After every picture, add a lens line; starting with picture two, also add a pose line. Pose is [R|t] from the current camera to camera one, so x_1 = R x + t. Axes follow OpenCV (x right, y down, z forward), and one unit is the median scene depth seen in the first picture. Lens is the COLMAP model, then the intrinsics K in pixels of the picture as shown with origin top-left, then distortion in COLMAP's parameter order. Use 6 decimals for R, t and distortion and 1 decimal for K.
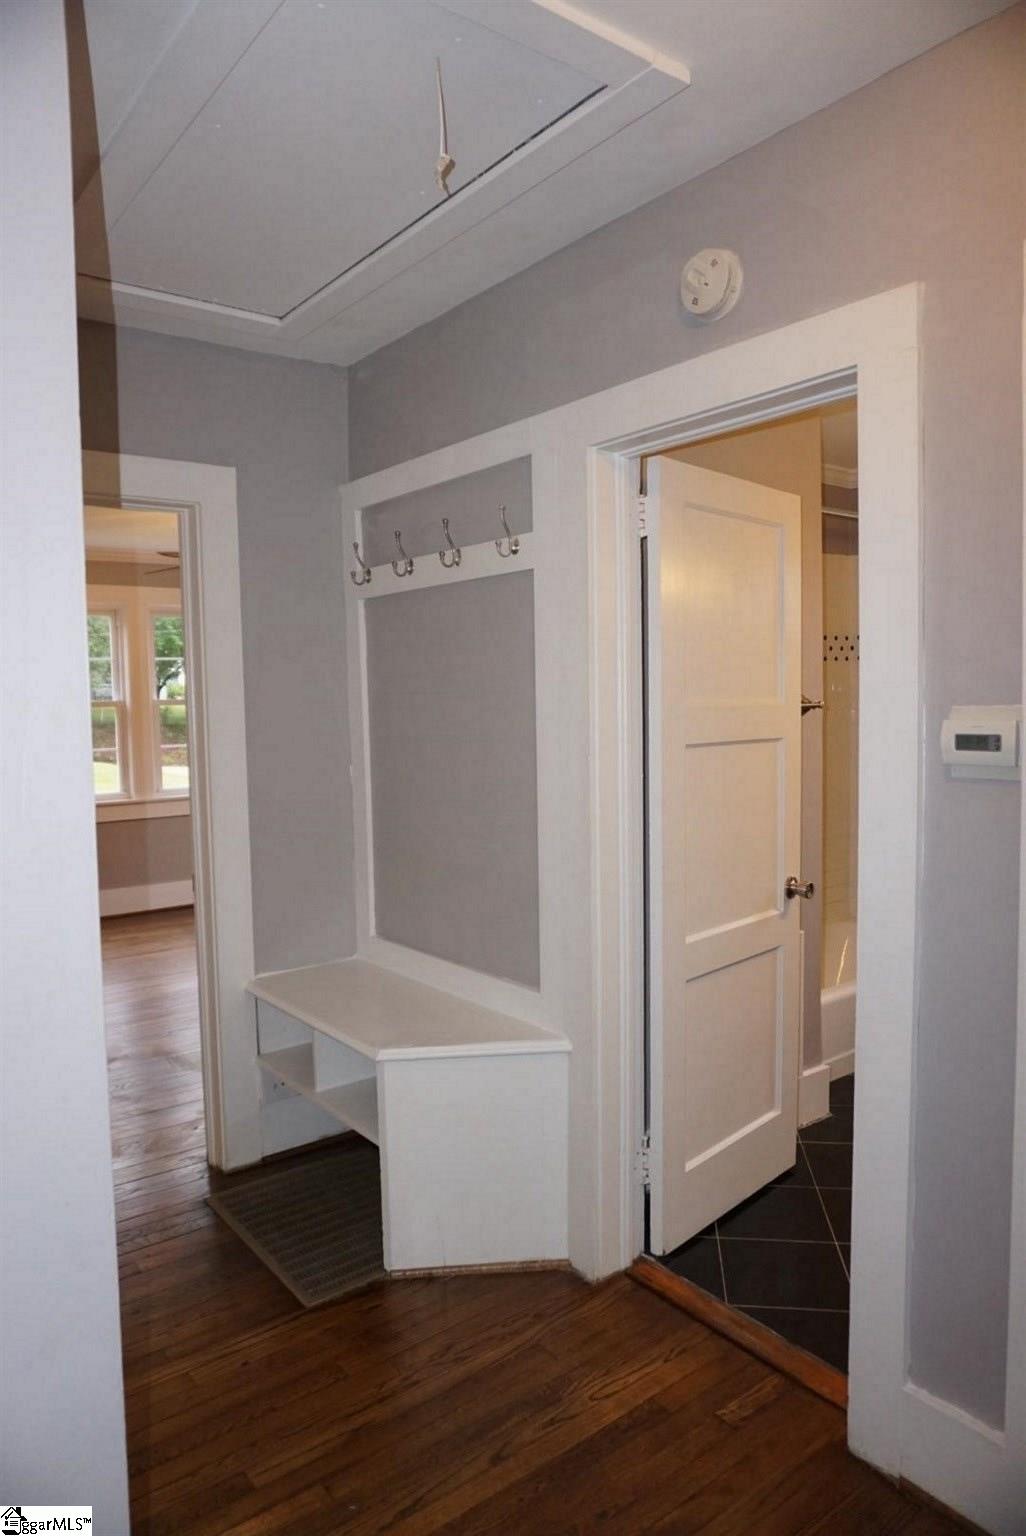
lens RADIAL K [[1024.6, 0, 513.0], [0, 1024.6, 768.0], [0, 0, 1]] dist [-0.068879, 0.044982]
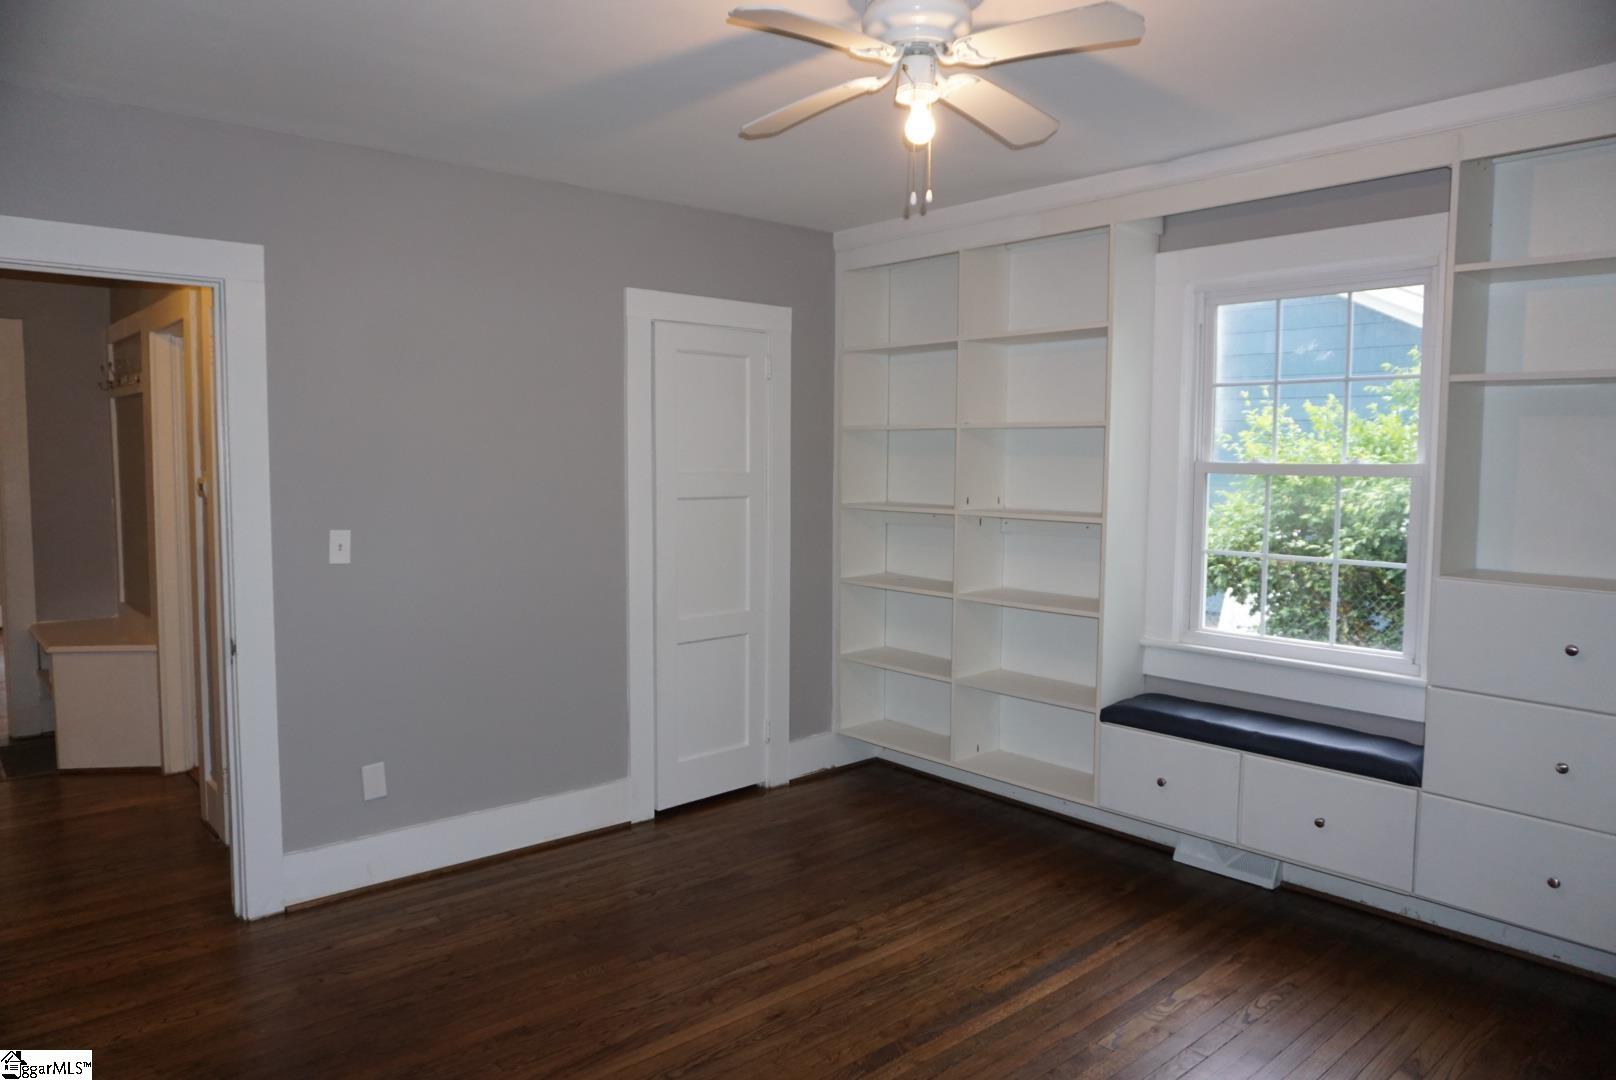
lens RADIAL K [[1077.9, 0, 808.0], [0, 1077.9, 540.0], [0, 0, 1]] dist [-0.068879, 0.044982]
pose [[0.997152, 0.019582, 0.072837, 0.861915], [-0.020655, 0.999689, 0.014006, 0.018908], [-0.072540, -0.015470, 0.997246, -0.794380]]
